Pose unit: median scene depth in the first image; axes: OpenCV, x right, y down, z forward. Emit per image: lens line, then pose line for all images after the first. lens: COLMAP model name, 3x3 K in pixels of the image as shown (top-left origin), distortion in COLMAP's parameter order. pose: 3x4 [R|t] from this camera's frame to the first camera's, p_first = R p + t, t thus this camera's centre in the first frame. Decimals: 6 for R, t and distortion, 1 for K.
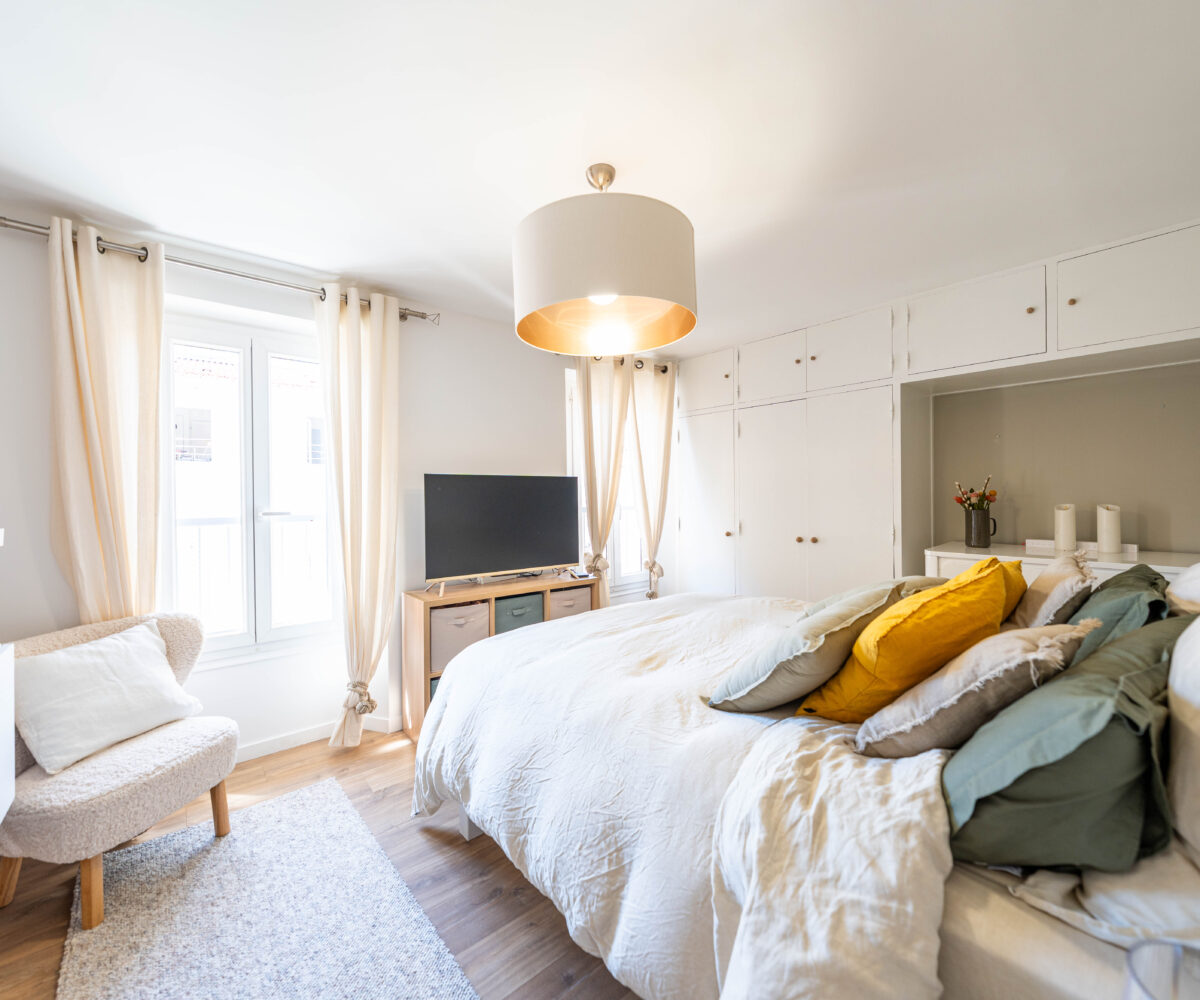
lens RADIAL K [[507.3, 0, 603.8], [0, 507.3, 500.4], [0, 0, 1]] dist [-0.004075, -0.000621]
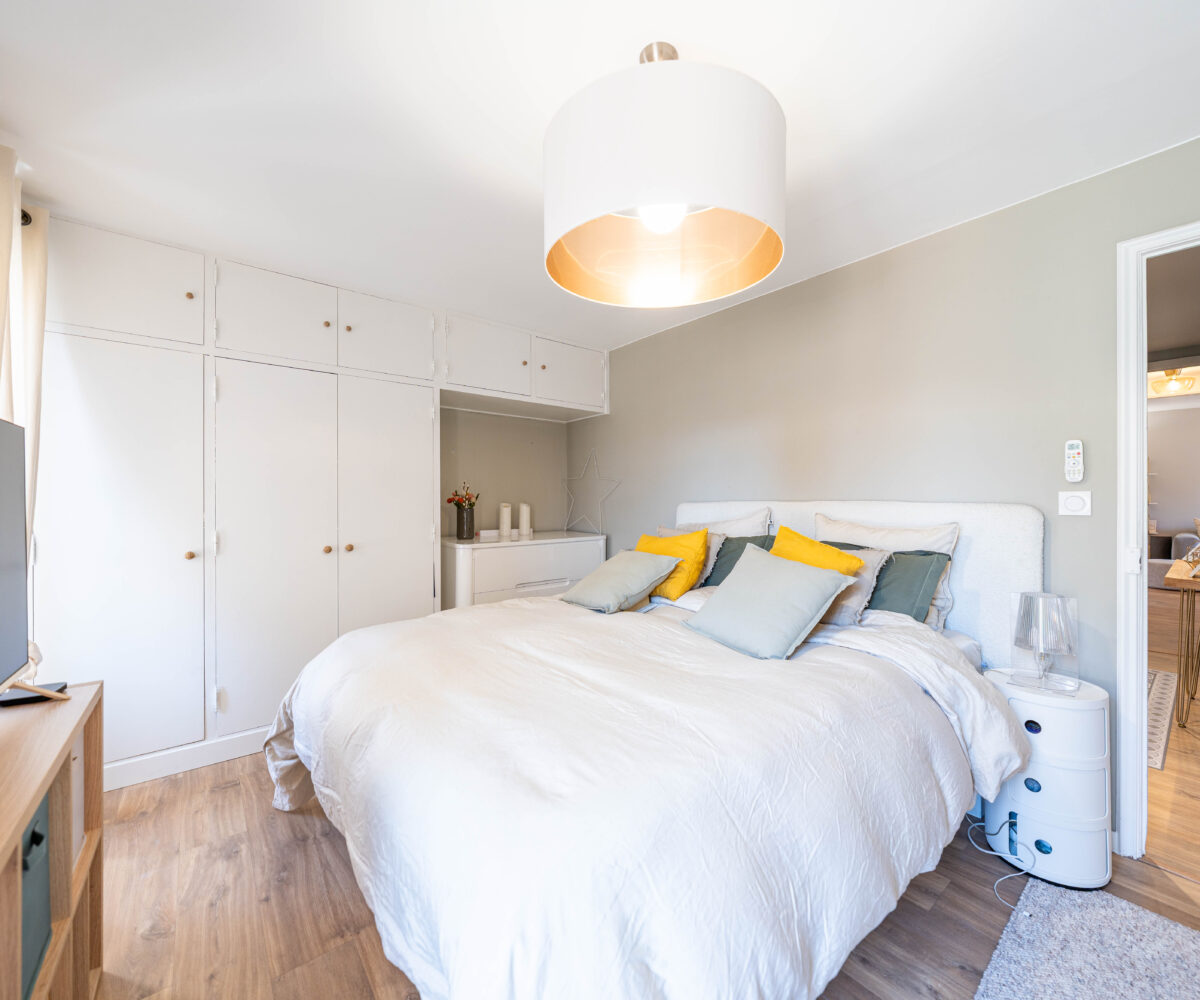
lens RADIAL K [[507.3, 0, 603.8], [0, 507.3, 500.4], [0, 0, 1]] dist [-0.004075, -0.000621]
pose [[0.019538, 0.008646, 0.999772, -0.462430], [0.008147, 0.999928, -0.008807, 0.013129], [-0.999776, 0.008317, 0.019467, 0.654184]]
